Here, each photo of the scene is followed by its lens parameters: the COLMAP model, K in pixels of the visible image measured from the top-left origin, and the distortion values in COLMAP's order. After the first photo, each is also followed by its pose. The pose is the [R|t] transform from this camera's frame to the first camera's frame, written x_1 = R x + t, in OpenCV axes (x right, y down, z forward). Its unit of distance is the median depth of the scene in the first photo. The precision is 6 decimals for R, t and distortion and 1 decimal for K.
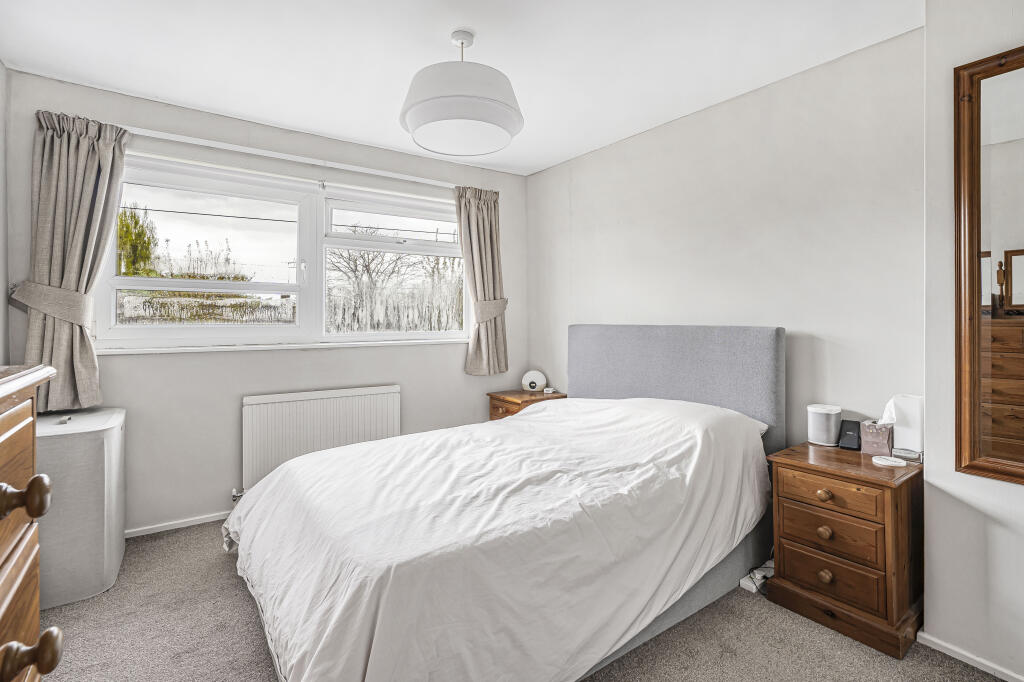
lens RADIAL K [[470.2, 0, 512.4], [0, 470.2, 310.0], [0, 0, 1]] dist [-0.000474, 0.000340]
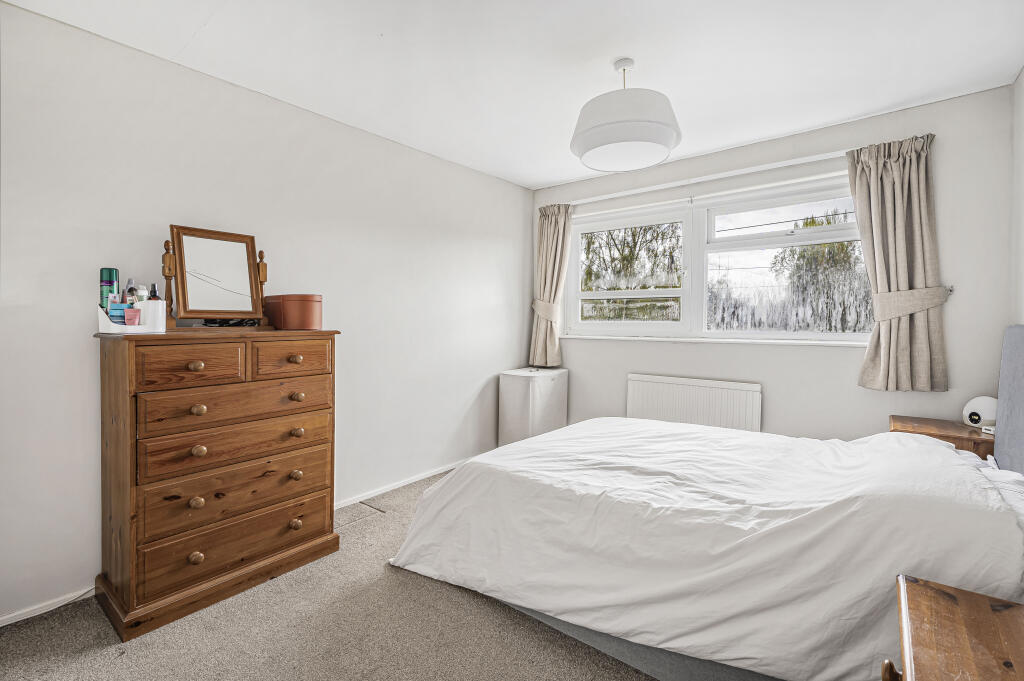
lens RADIAL K [[454.8, 0, 536.7], [0, 454.8, 336.7], [0, 0, 1]] dist [-0.020874, -0.000011]
pose [[0.310617, 0.031267, -0.950021, 0.538576], [0.014500, 0.999187, 0.037626, 0.019116], [0.950424, -0.025463, 0.309911, 0.293938]]
